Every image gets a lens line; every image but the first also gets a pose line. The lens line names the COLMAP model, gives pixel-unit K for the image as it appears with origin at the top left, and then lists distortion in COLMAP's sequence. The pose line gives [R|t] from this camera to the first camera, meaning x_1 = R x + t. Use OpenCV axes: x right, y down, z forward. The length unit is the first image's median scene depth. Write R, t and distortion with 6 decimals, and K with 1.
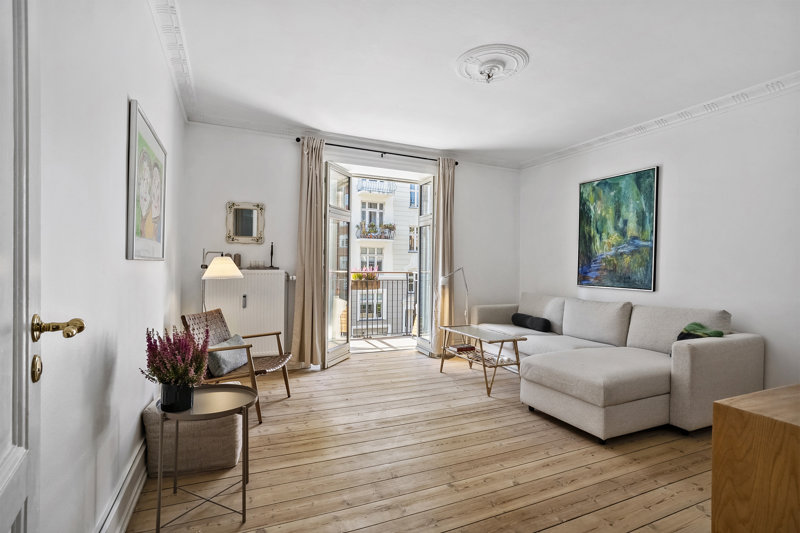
lens RADIAL K [[389.4, 0, 401.5], [0, 389.4, 266.7], [0, 0, 1]] dist [-0.034456, 0.012860]
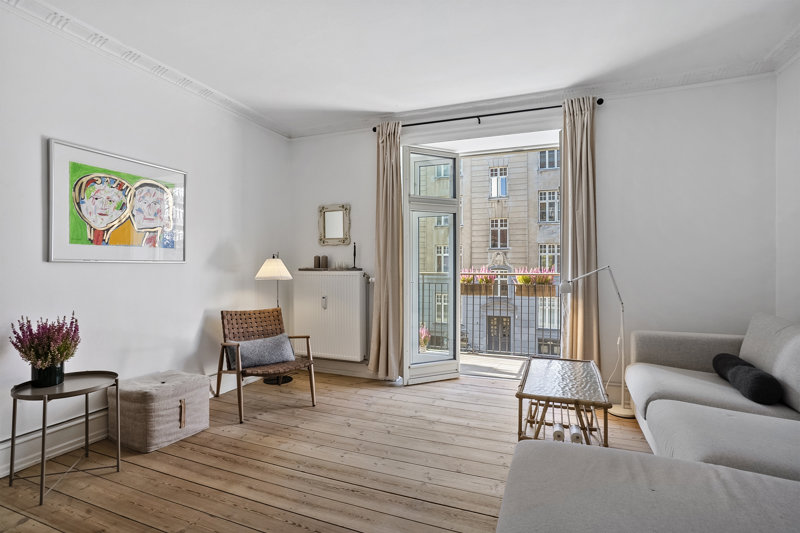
lens RADIAL K [[389.4, 0, 402.2], [0, 389.4, 268.6], [0, 0, 1]] dist [-0.034456, 0.012860]
pose [[0.695885, -0.009201, -0.718095, 0.436920], [0.005389, 0.999957, -0.007590, 0.009556], [0.718133, 0.001412, 0.695904, 0.405632]]
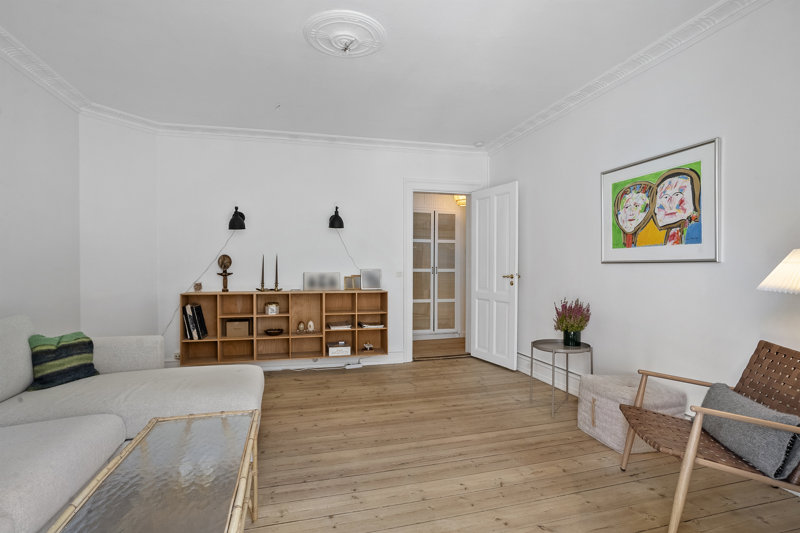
lens RADIAL K [[413.5, 0, 403.0], [0, 413.5, 263.6], [0, 0, 1]] dist [-0.003995, -0.000287]
pose [[-0.988305, -0.012551, 0.151970, -0.036065], [-0.012159, 0.999920, 0.003511, -0.003086], [-0.152002, 0.001622, -0.988379, 1.268668]]
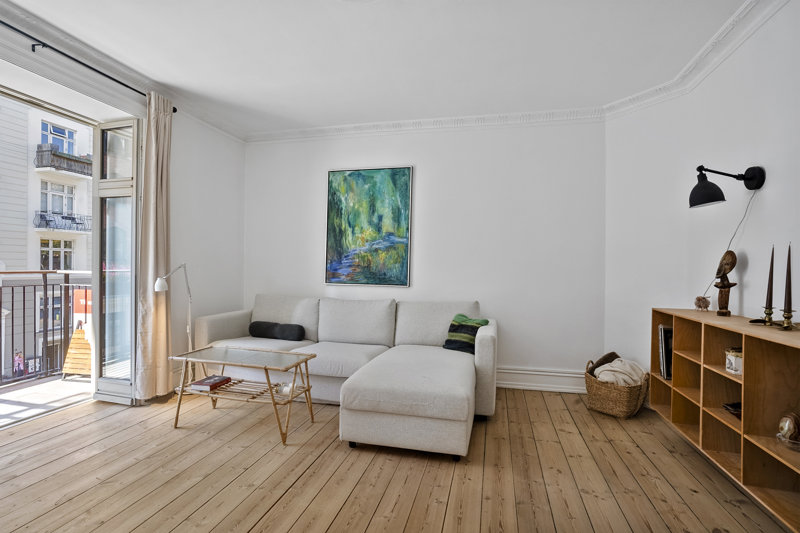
lens RADIAL K [[389.4, 0, 393.0], [0, 389.4, 268.7], [0, 0, 1]] dist [-0.034456, 0.012860]
pose [[0.631251, -0.011136, 0.775499, -0.165776], [-0.000340, 0.999893, 0.014636, 0.000211], [-0.775579, -0.009503, 0.631179, 0.341085]]
